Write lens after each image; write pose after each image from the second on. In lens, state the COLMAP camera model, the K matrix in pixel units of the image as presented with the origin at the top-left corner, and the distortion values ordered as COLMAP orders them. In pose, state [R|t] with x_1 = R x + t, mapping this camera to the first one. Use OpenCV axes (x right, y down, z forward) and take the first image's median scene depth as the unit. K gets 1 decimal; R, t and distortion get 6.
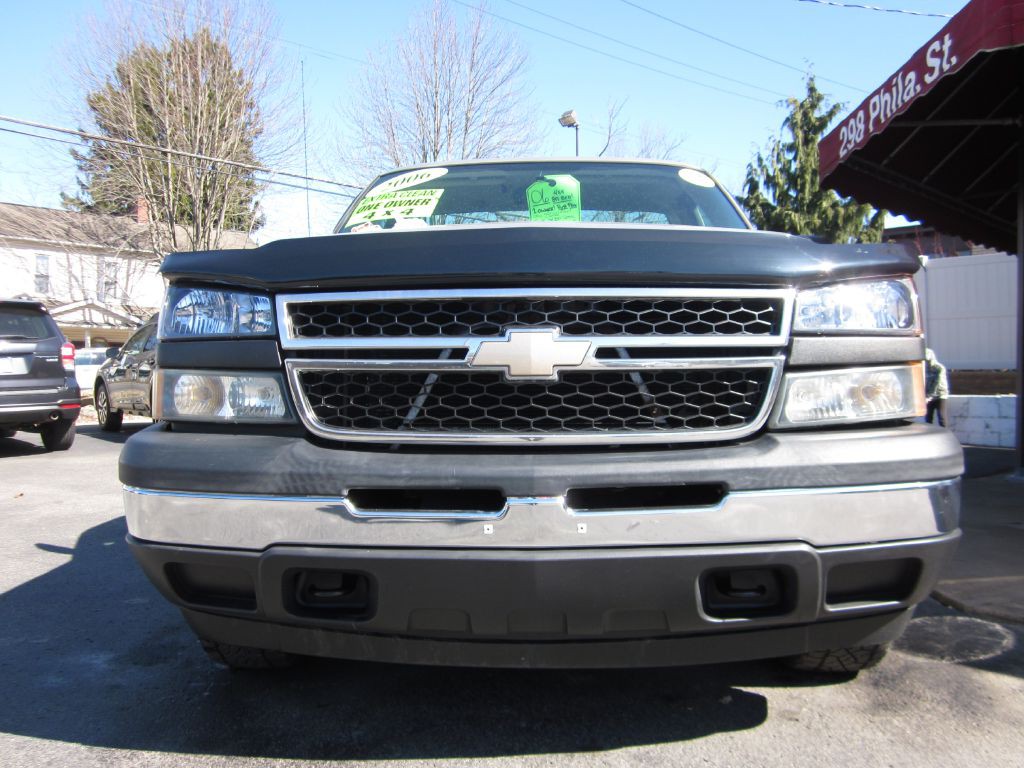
lens RADIAL K [[856.8, 0, 514.1], [0, 856.8, 383.6], [0, 0, 1]] dist [-0.034628, 0.003249]
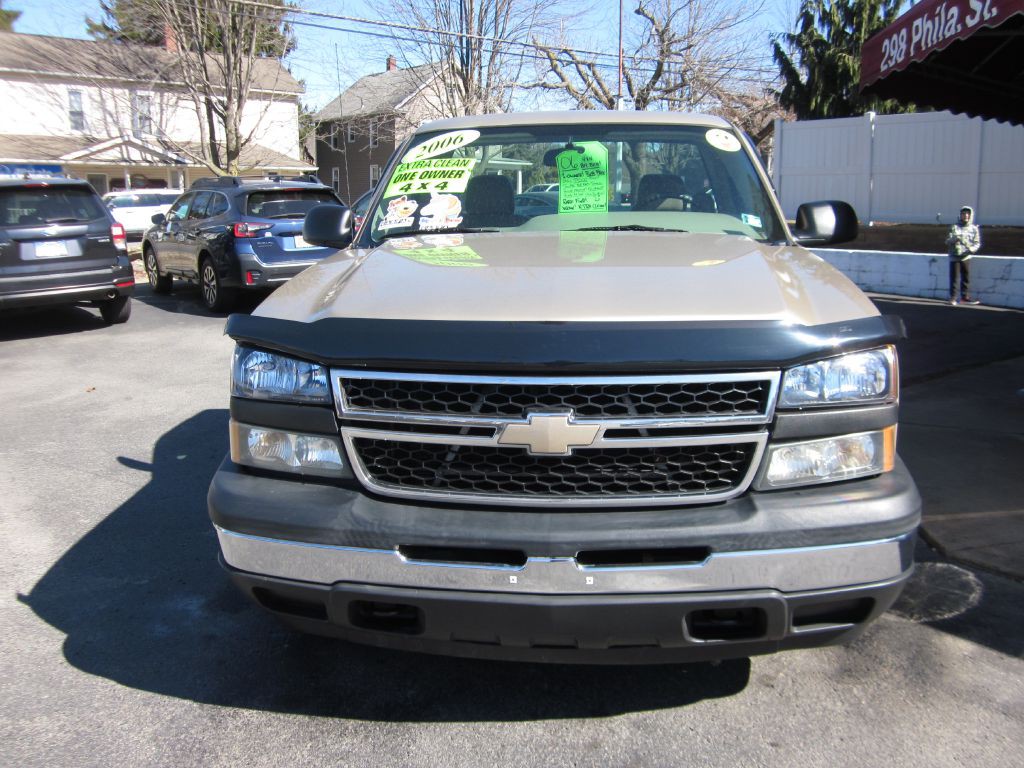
lens RADIAL K [[856.8, 0, 516.4], [0, 856.8, 383.5], [0, 0, 1]] dist [-0.034628, 0.003249]
pose [[0.998979, 0.003342, -0.045055, 0.013980], [0.005989, 0.978665, 0.205374, -0.172708], [0.044780, -0.205434, 0.977646, -0.069006]]
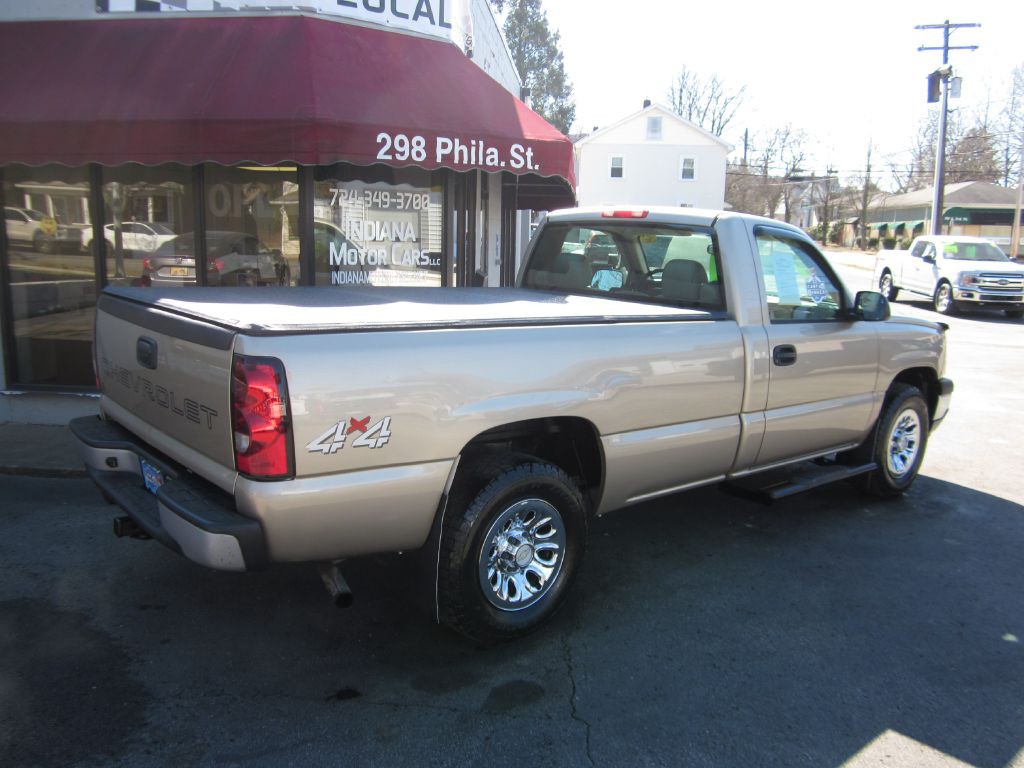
lens RADIAL K [[856.8, 0, 511.6], [0, 856.8, 381.0], [0, 0, 1]] dist [-0.034628, 0.003249]
pose [[-0.677311, -0.148883, 0.720475, -0.929497], [-0.026890, 0.983665, 0.177991, -0.263139], [-0.735205, 0.101182, -0.670250, 2.484063]]
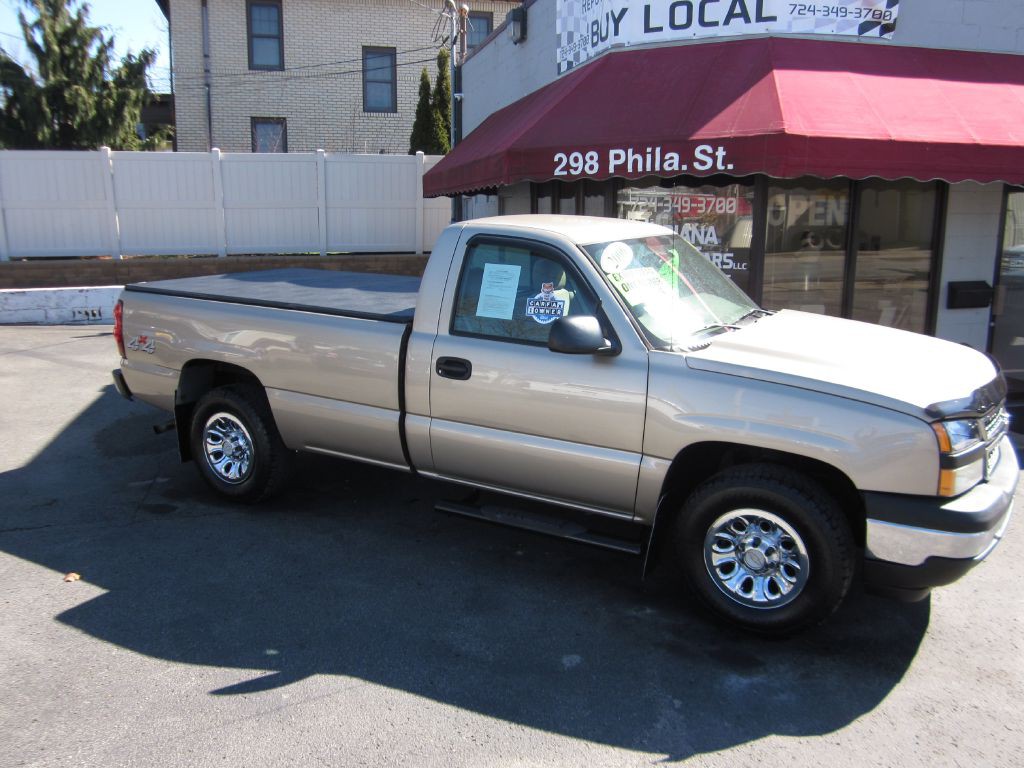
lens RADIAL K [[856.8, 0, 512.2], [0, 856.8, 380.3], [0, 0, 1]] dist [-0.034628, 0.003249]
pose [[0.474933, -0.180065, 0.861403, -1.346058], [0.004783, 0.979356, 0.202085, -0.323609], [-0.880009, -0.091857, 0.465990, 0.562813]]
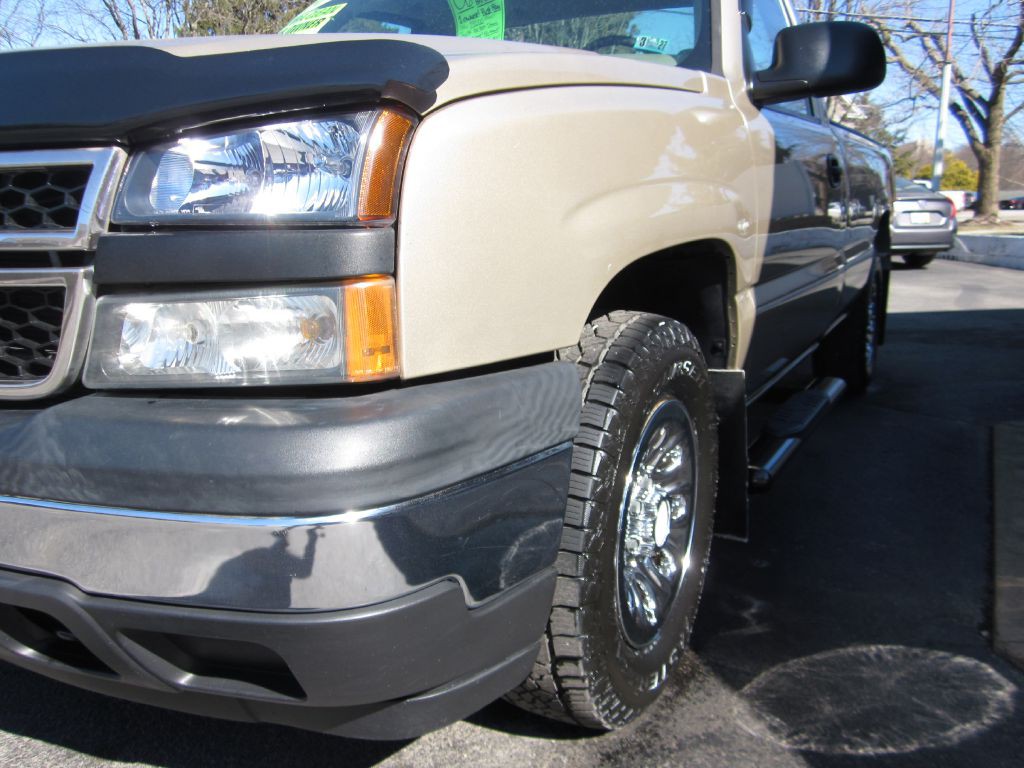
lens RADIAL K [[856.8, 0, 520.2], [0, 856.8, 389.1], [0, 0, 1]] dist [-0.034628, 0.003249]
pose [[0.899342, 0.090244, -0.427832, 0.431230], [-0.002846, 0.979657, 0.200659, -0.034941], [0.437236, -0.179244, 0.881304, 0.312239]]
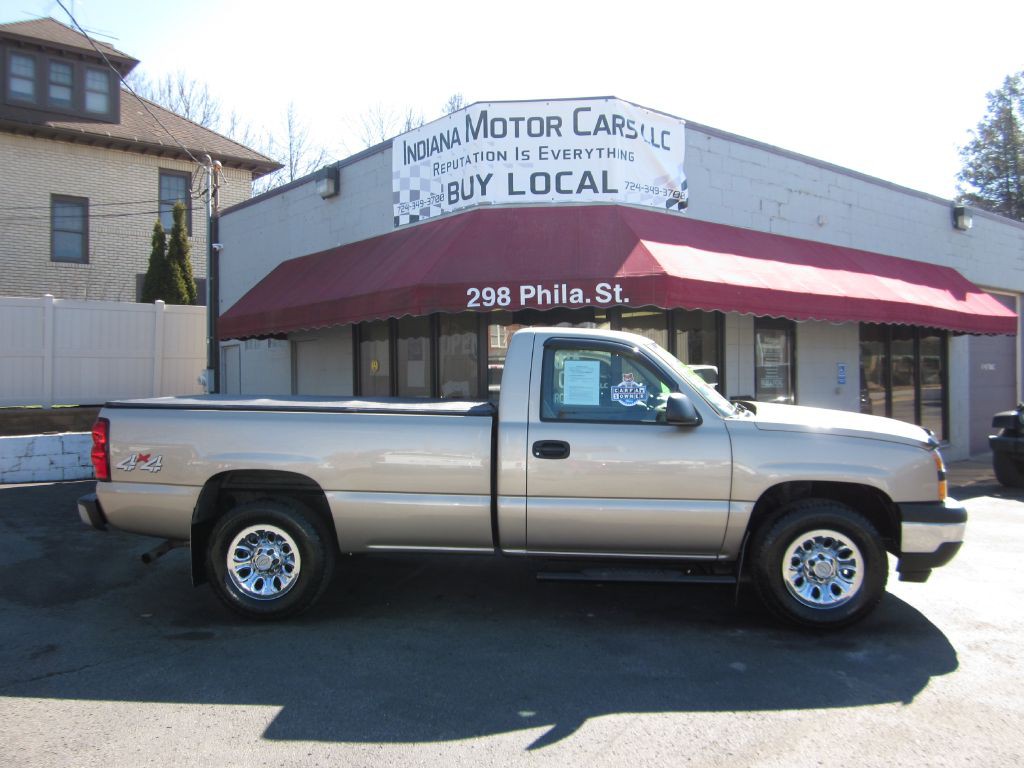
lens RADIAL K [[856.8, 0, 510.6], [0, 856.8, 380.3], [0, 0, 1]] dist [-0.034628, 0.003249]
pose [[0.040248, -0.013383, 0.999100, -1.770533], [0.012255, 0.999842, 0.012900, -0.218820], [-0.999115, 0.011725, 0.040406, 1.269723]]
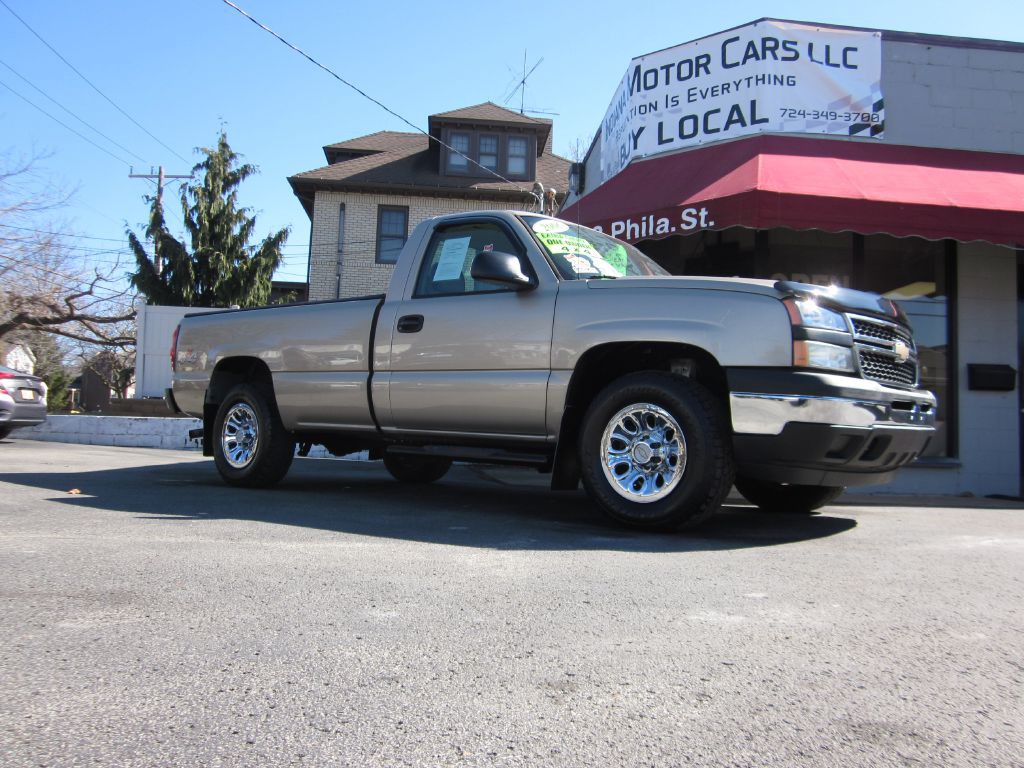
lens RADIAL K [[856.8, 0, 512.1], [0, 856.8, 382.0], [0, 0, 1]] dist [-0.034628, 0.003249]
pose [[0.608725, 0.069932, 0.790293, -1.331888], [-0.024482, 0.997289, -0.069391, 0.129690], [-0.793004, 0.022892, 0.608787, 0.192547]]
